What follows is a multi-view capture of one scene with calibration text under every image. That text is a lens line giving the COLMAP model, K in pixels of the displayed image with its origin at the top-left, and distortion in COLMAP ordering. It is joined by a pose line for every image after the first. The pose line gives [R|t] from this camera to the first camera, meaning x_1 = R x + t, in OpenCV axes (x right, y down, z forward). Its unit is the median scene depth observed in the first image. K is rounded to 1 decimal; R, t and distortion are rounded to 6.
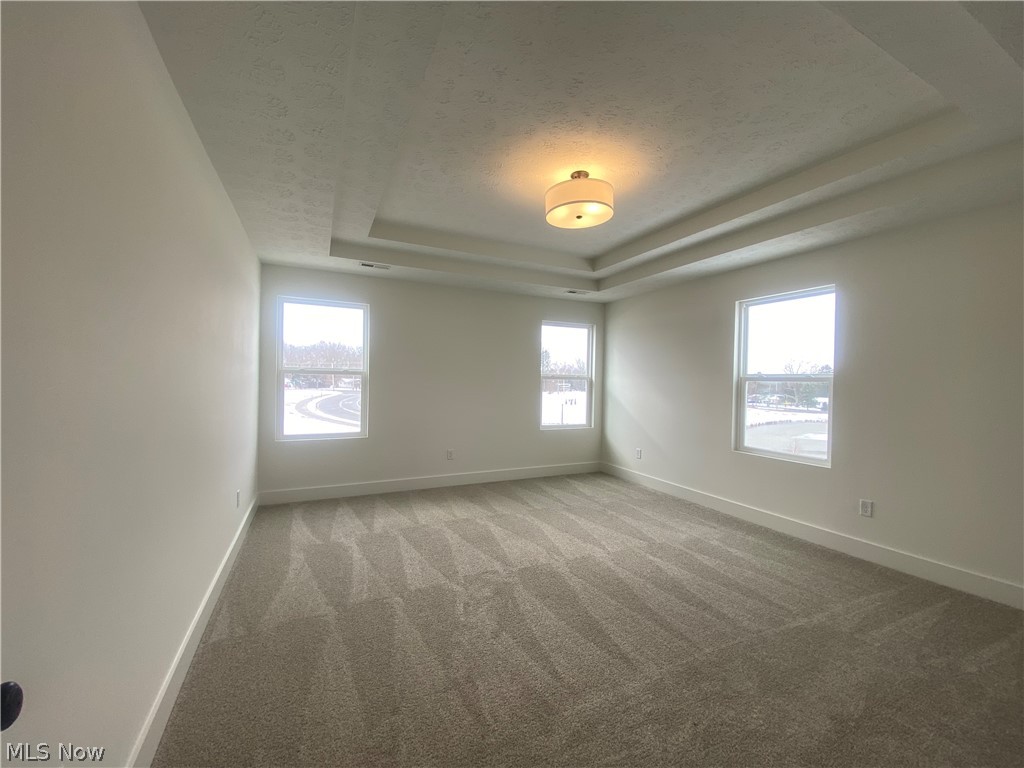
lens RADIAL K [[413.0, 0, 510.6], [0, 413.0, 382.7], [0, 0, 1]] dist [0.031298, -0.025954]
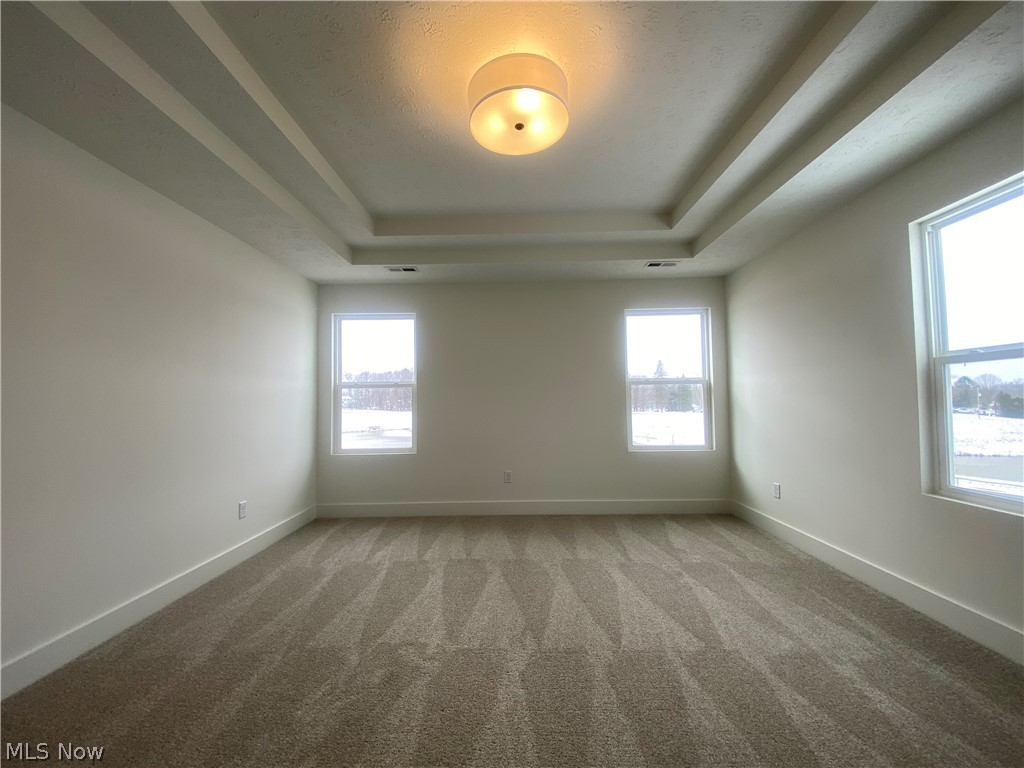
lens RADIAL K [[418.4, 0, 512.0], [0, 418.4, 384.0], [0, 0, 1]] dist [0.002755, -0.012184]
pose [[0.897875, -0.046664, -0.437770, 0.293284], [0.026560, 0.998297, -0.051939, 0.032760], [0.439448, 0.035008, 0.897586, 0.275004]]
